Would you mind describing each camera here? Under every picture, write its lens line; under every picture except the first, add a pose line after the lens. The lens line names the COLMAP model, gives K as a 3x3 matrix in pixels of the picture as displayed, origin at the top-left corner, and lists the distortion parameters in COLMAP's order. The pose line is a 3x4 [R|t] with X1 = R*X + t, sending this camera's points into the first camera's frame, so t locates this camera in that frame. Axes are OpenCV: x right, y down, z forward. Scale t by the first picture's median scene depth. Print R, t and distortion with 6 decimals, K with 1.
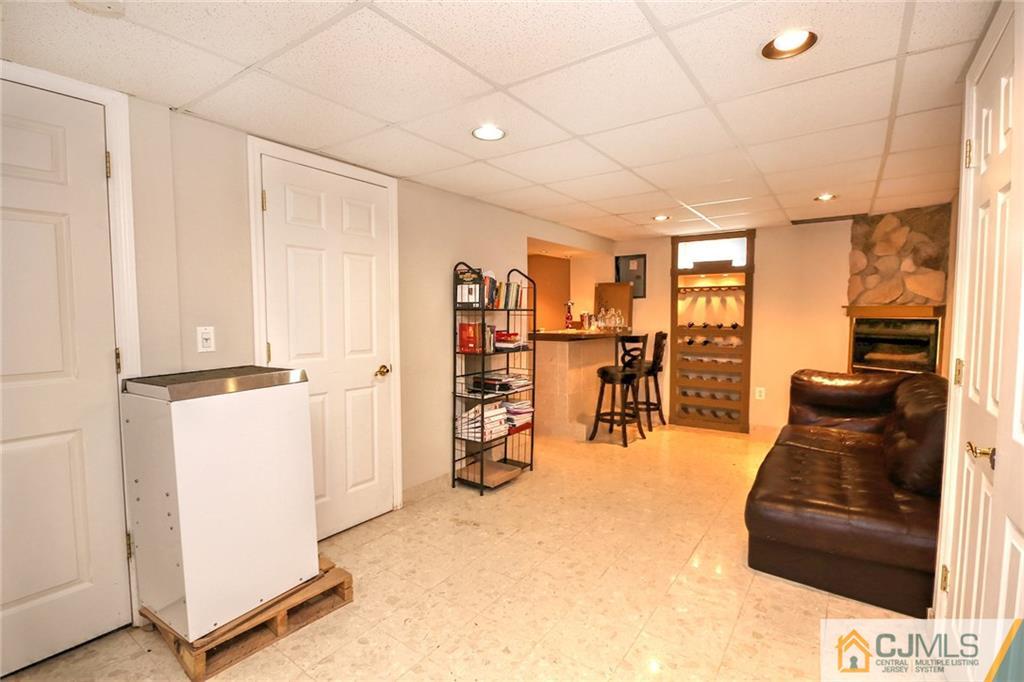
lens RADIAL K [[468.3, 0, 507.4], [0, 468.3, 342.3], [0, 0, 1]] dist [0.001828, -0.006595]
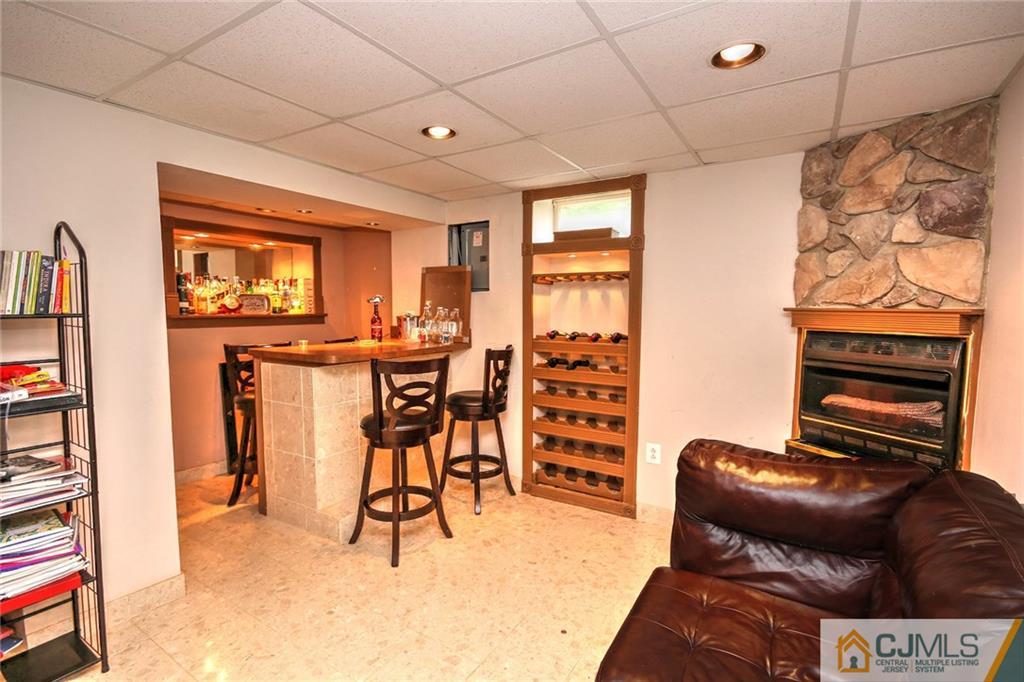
lens RADIAL K [[468.3, 0, 515.8], [0, 468.3, 341.7], [0, 0, 1]] dist [0.001828, -0.006595]
pose [[0.994308, 0.007356, 0.106290, 0.330431], [-0.007688, 0.999967, 0.002715, -0.035486], [-0.106267, -0.003517, 0.994331, 0.467257]]
